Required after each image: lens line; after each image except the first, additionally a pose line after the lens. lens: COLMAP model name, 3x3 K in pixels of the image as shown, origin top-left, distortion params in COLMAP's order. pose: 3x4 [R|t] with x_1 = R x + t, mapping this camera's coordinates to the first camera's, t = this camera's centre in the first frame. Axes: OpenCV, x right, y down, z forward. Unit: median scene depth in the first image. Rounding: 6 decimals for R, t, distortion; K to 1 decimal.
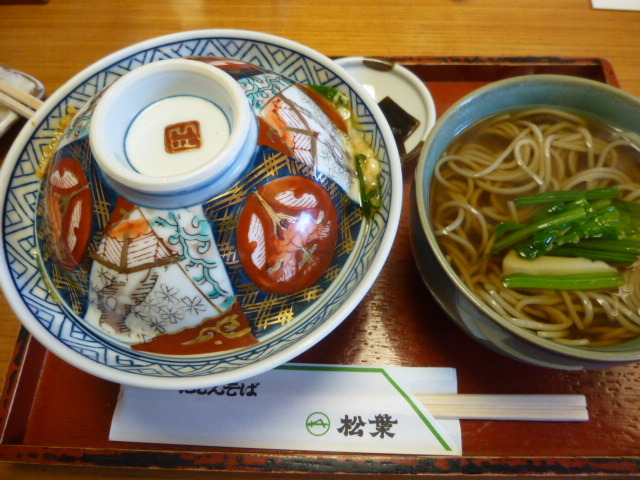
lens RADIAL K [[473.9, 0, 321.9], [0, 473.9, 241.5], [0, 0, 1]] dist [-0.020887, 0.004756]
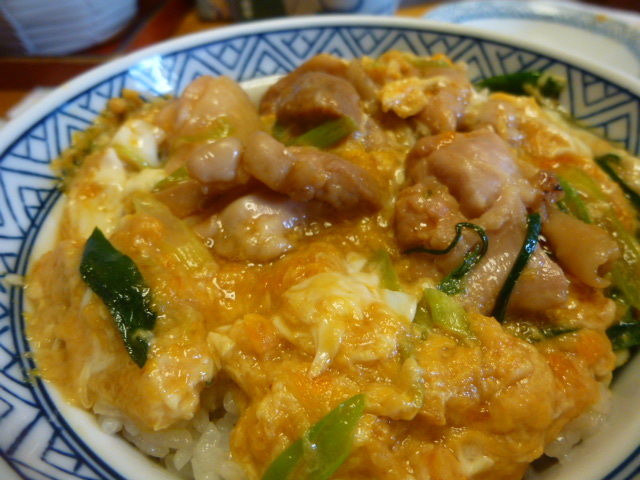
lens RADIAL K [[473.9, 0, 321.9], [0, 473.9, 241.5], [0, 0, 1]] dist [-0.020887, 0.004756]
pose [[0.999574, 0.023201, -0.017734, -0.267073], [-0.028156, 0.926784, -0.374538, 0.148970], [0.007746, 0.374877, 0.927042, 0.510974]]
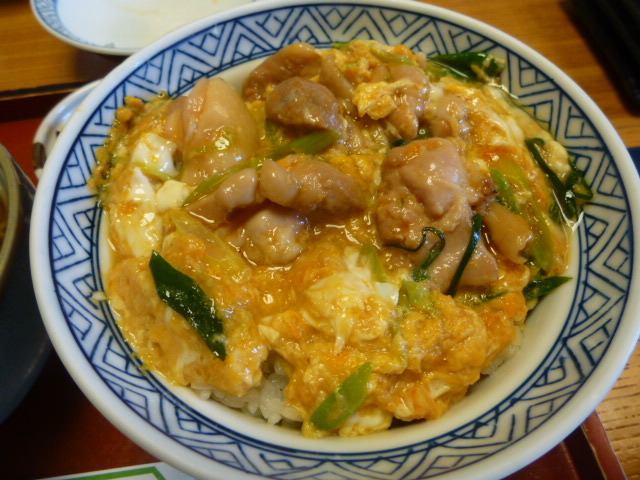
lens RADIAL K [[473.3, 0, 320.0], [0, 473.3, 240.0], [0, 0, 1]] dist [-0.034288, 0.000901]
pose [[0.995118, -0.072882, 0.066552, -0.324595], [0.080114, 0.990315, -0.113396, 0.038990], [-0.057643, 0.118174, 0.991318, 0.317087]]
